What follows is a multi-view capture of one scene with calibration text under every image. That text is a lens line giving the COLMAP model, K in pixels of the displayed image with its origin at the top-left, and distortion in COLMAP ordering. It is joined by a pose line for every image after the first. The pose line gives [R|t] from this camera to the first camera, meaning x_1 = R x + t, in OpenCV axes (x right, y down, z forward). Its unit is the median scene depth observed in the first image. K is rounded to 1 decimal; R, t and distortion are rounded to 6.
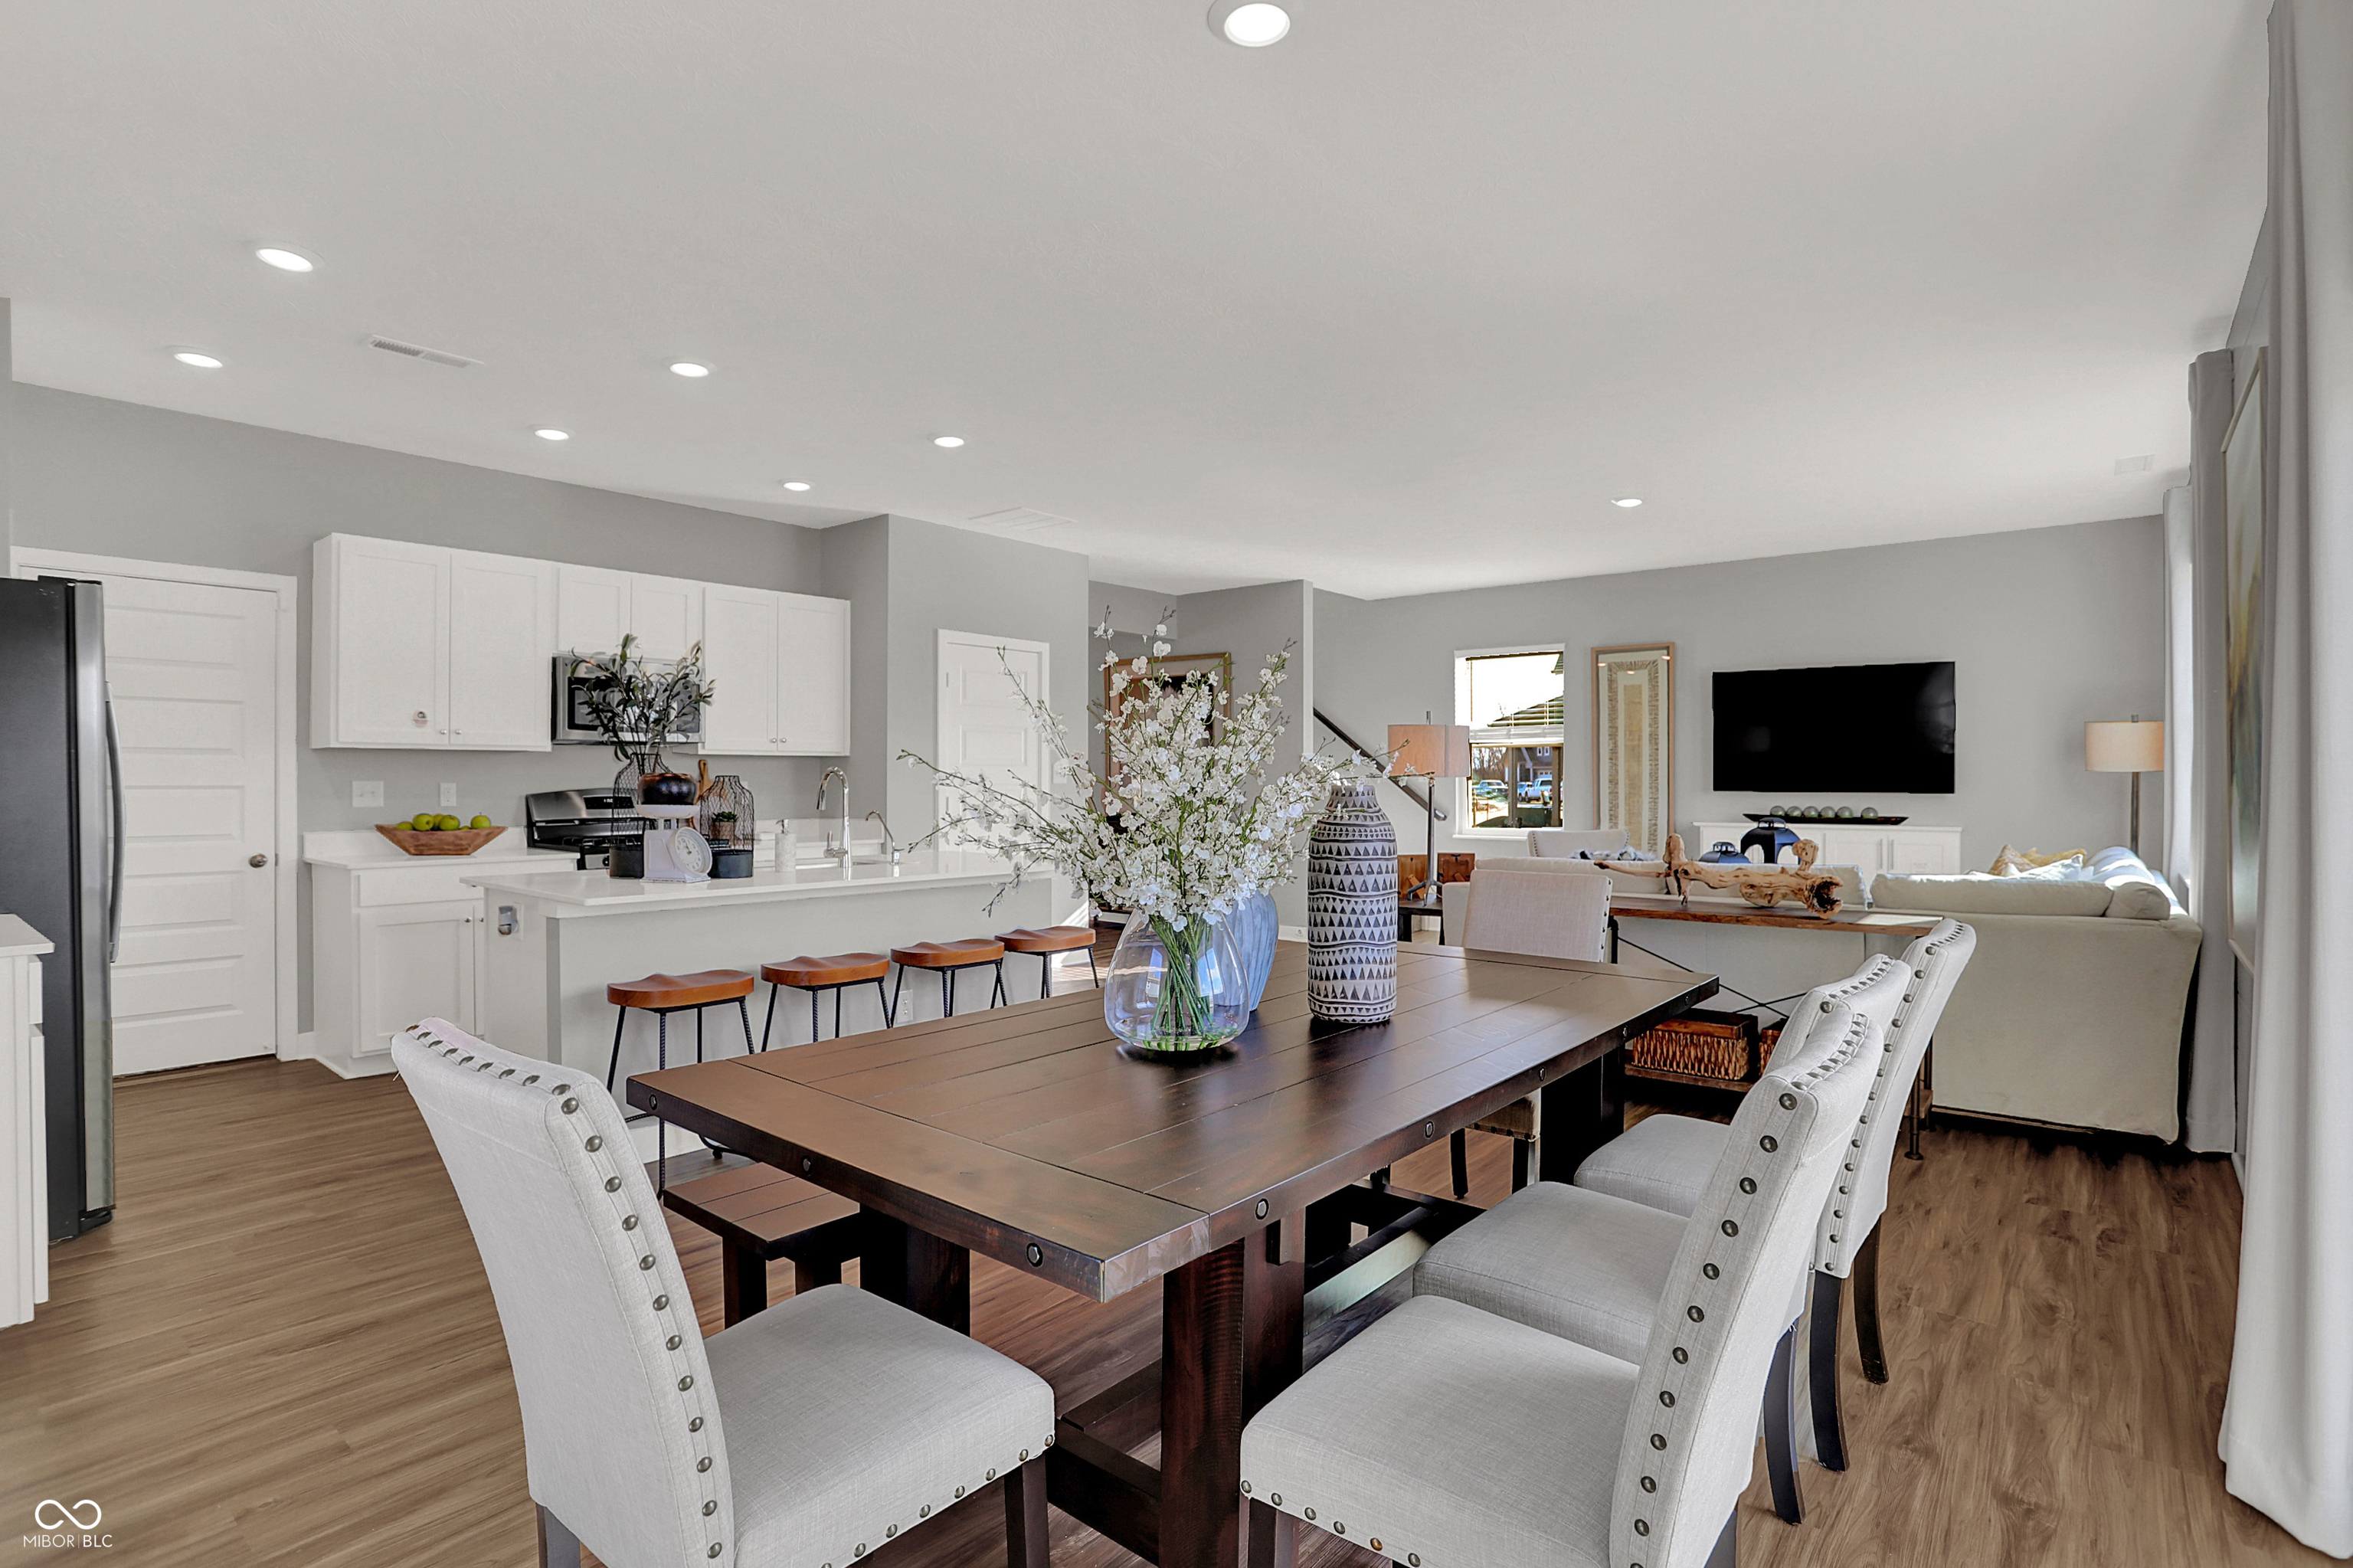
lens RADIAL K [[1155.9, 0, 1190.1], [0, 1155.9, 778.8], [0, 0, 1]] dist [-0.083132, 0.028945]
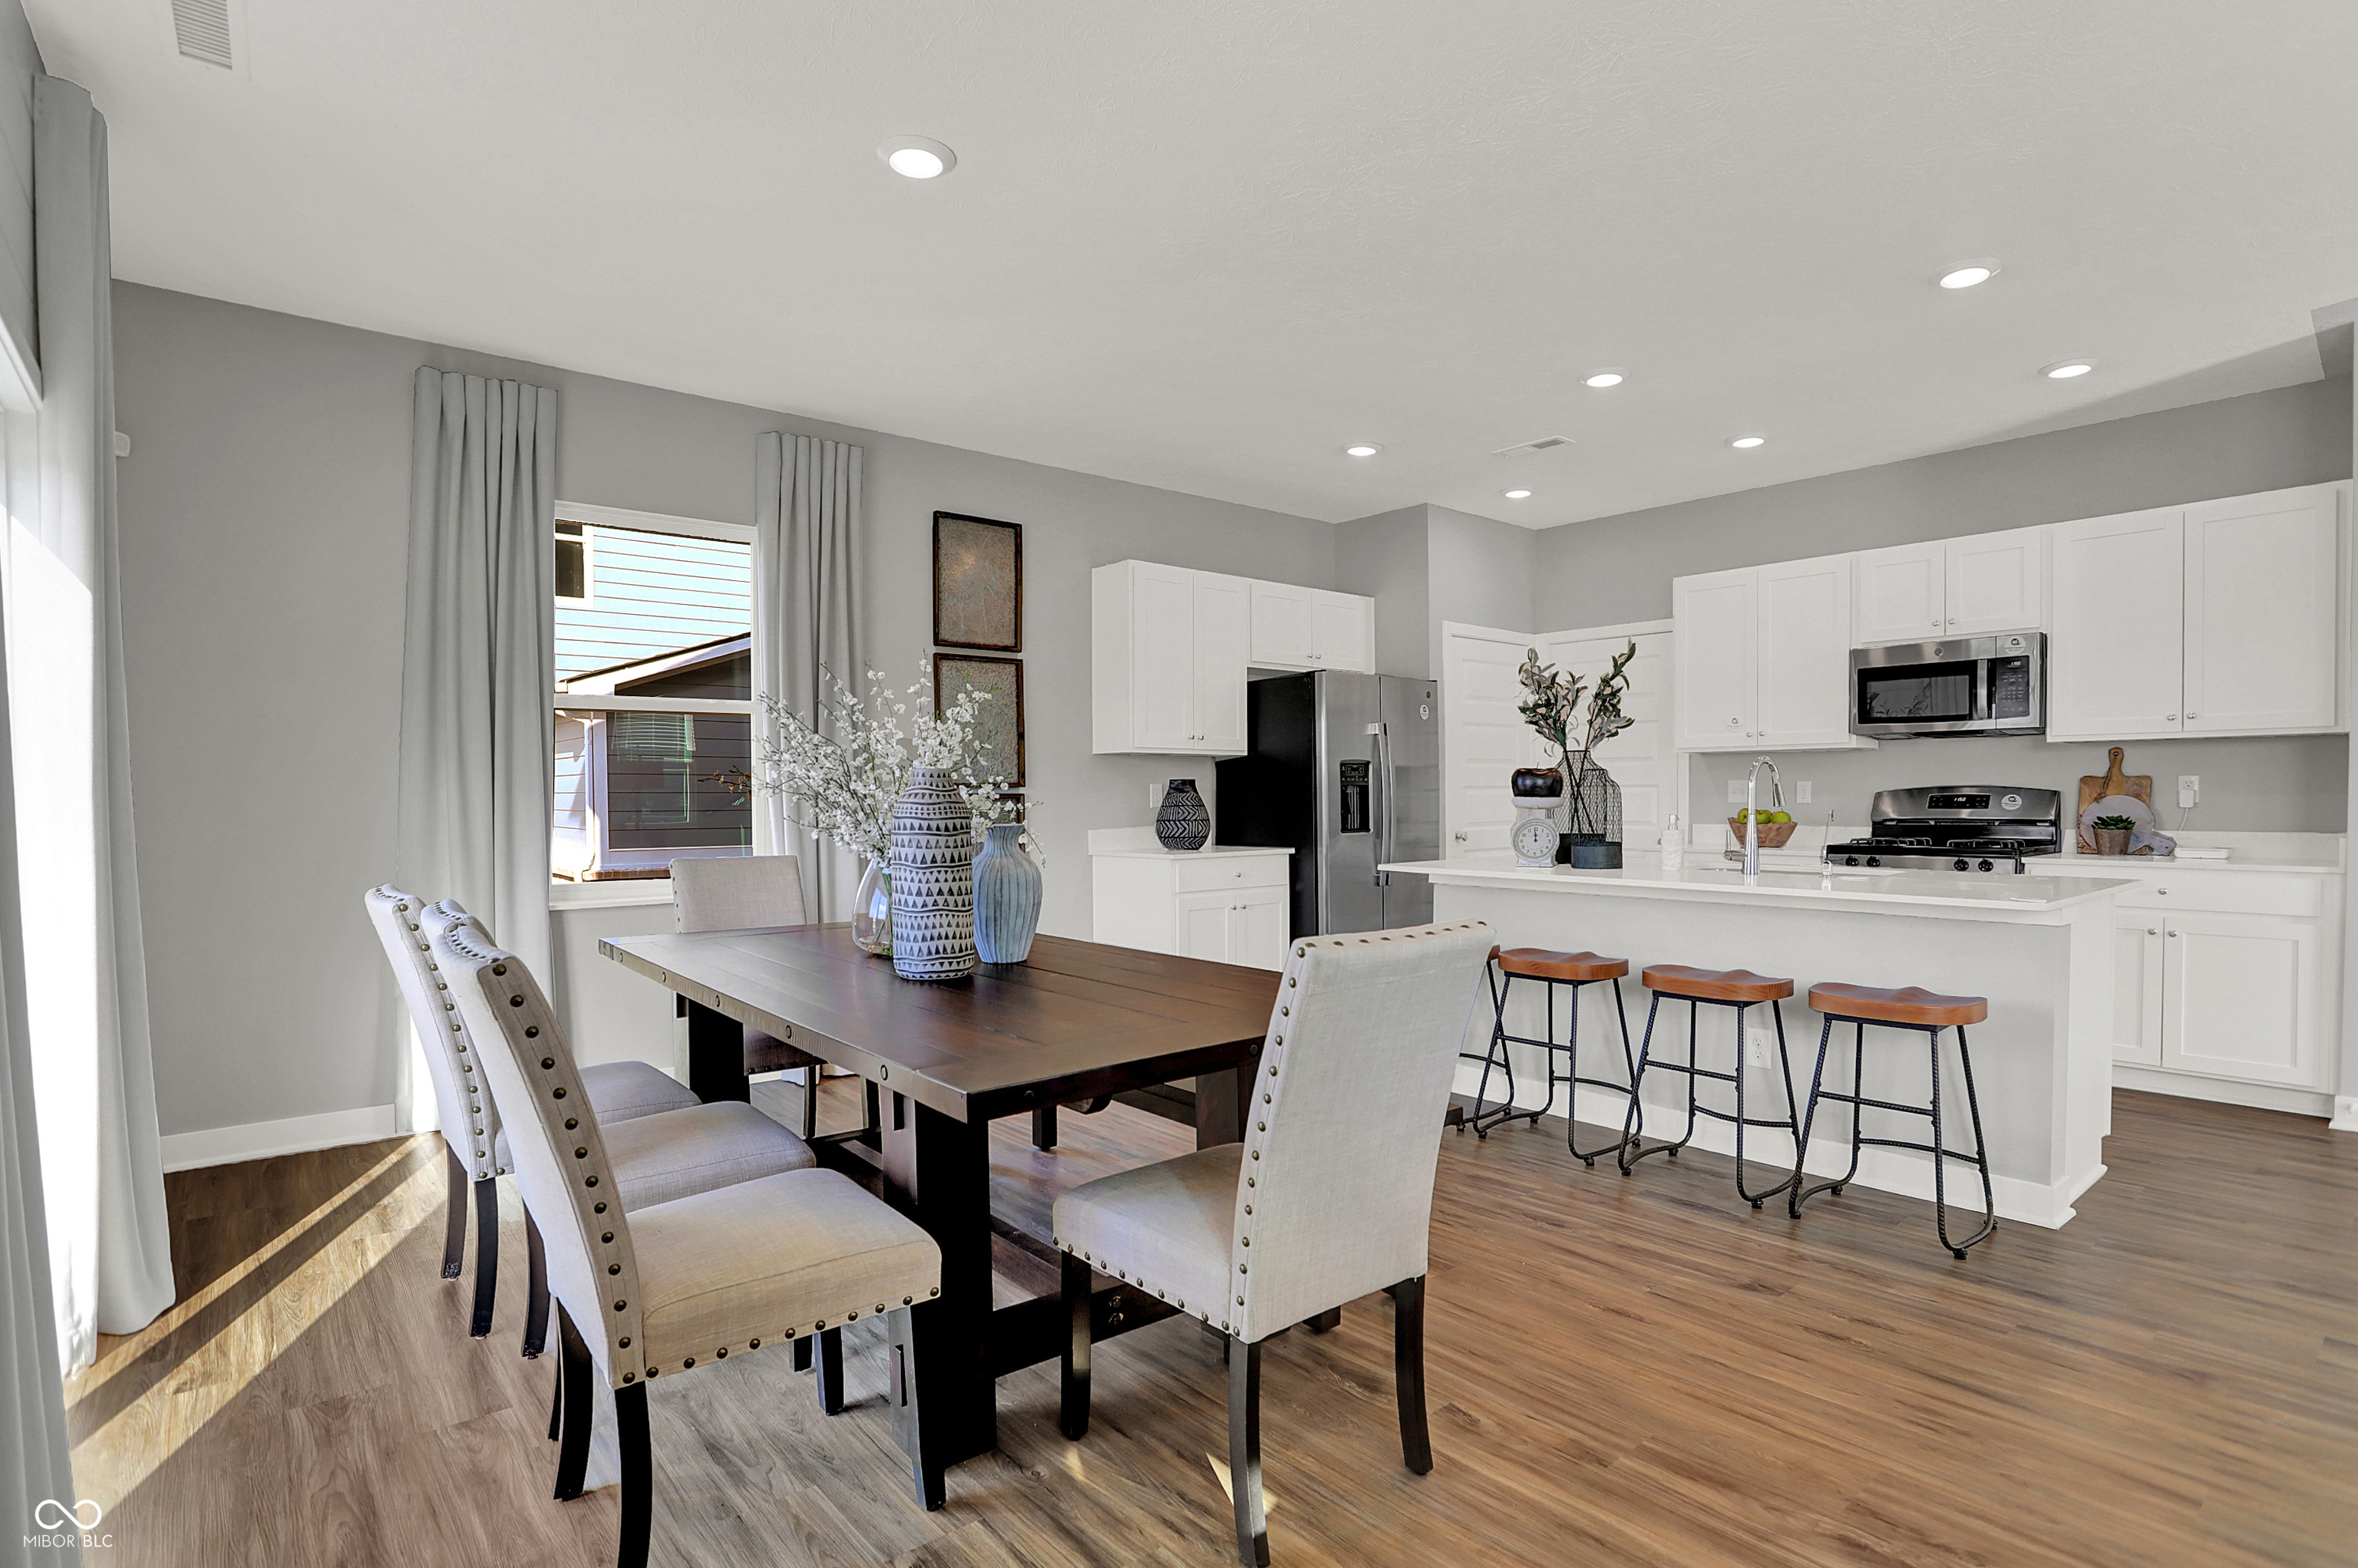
lens RADIAL K [[1184.7, 0, 1175.5], [0, 1184.7, 810.7], [0, 0, 1]] dist [-0.085341, 0.033671]
pose [[-0.193957, 0.012305, -0.980933, 0.392953], [0.002963, 0.999924, 0.011958, 0.012361], [0.981006, -0.000587, -0.193979, 0.469432]]
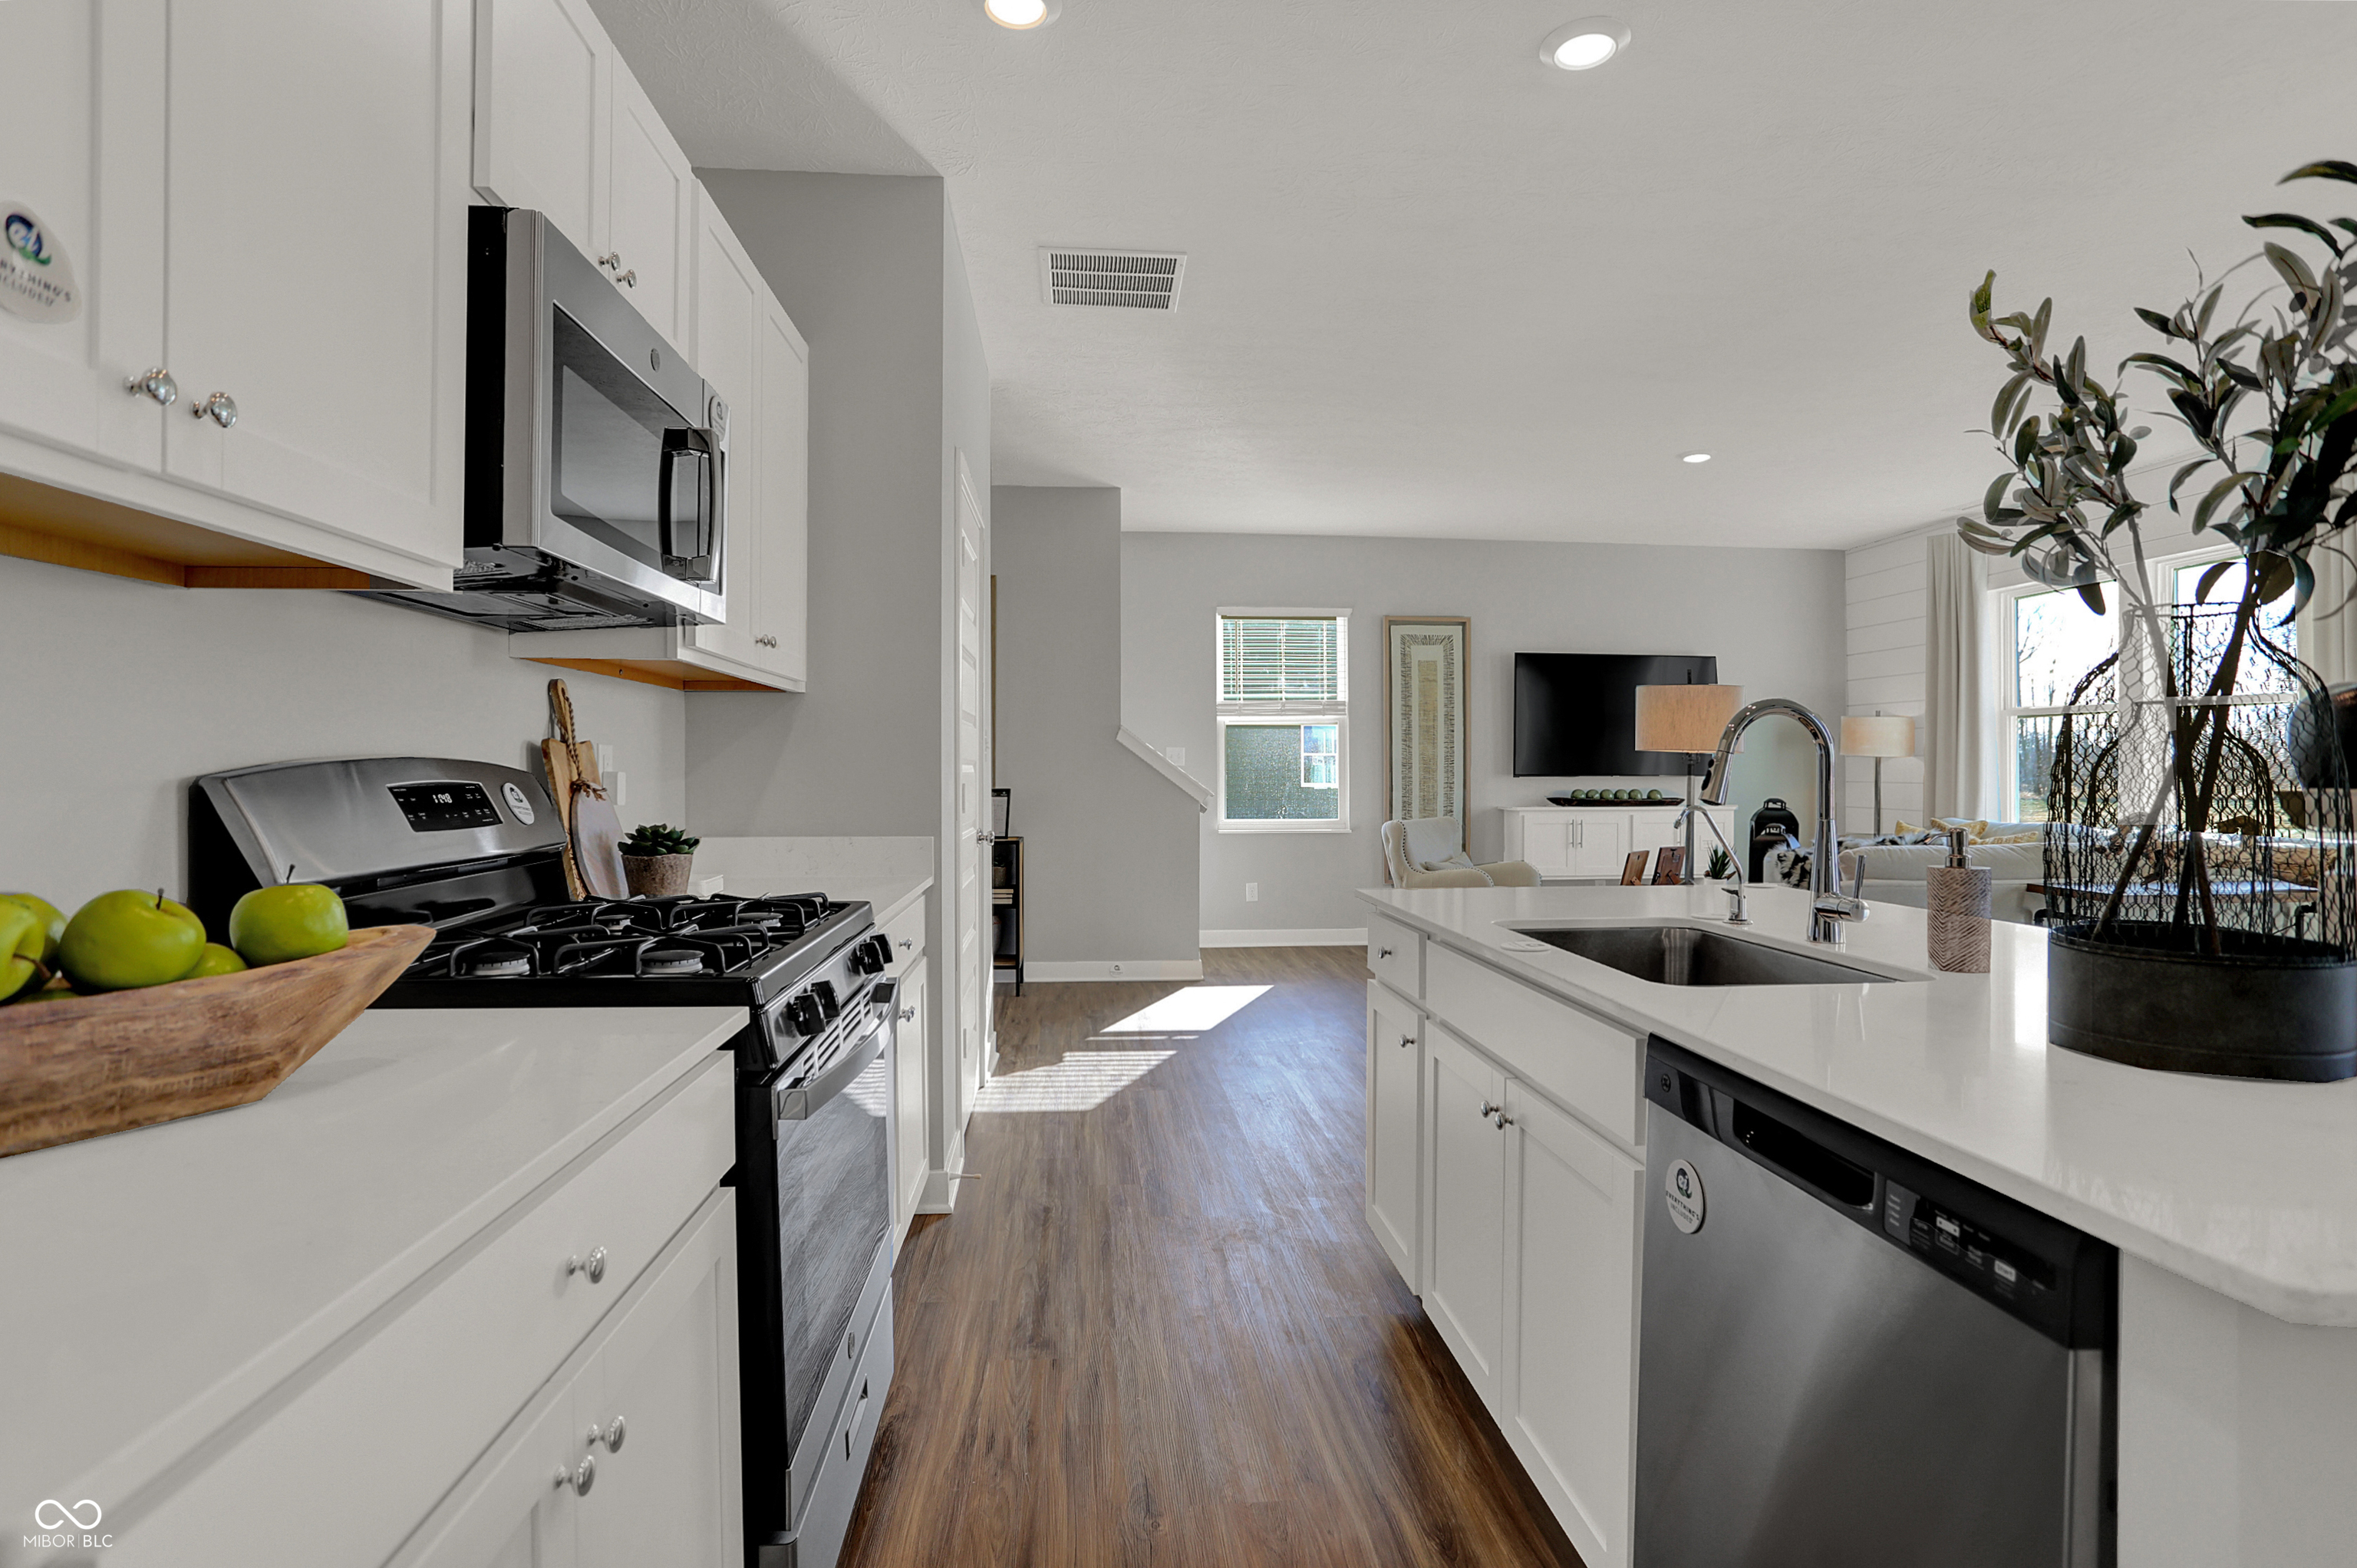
lens RADIAL K [[1157.7, 0, 1192.1], [0, 1157.7, 778.8], [0, 0, 1]] dist [-0.083132, 0.028945]
pose [[0.716398, -0.002611, 0.697687, -0.485251], [-0.000923, 0.999989, 0.004691, 0.011102], [-0.697692, -0.004004, 0.716387, 0.564637]]
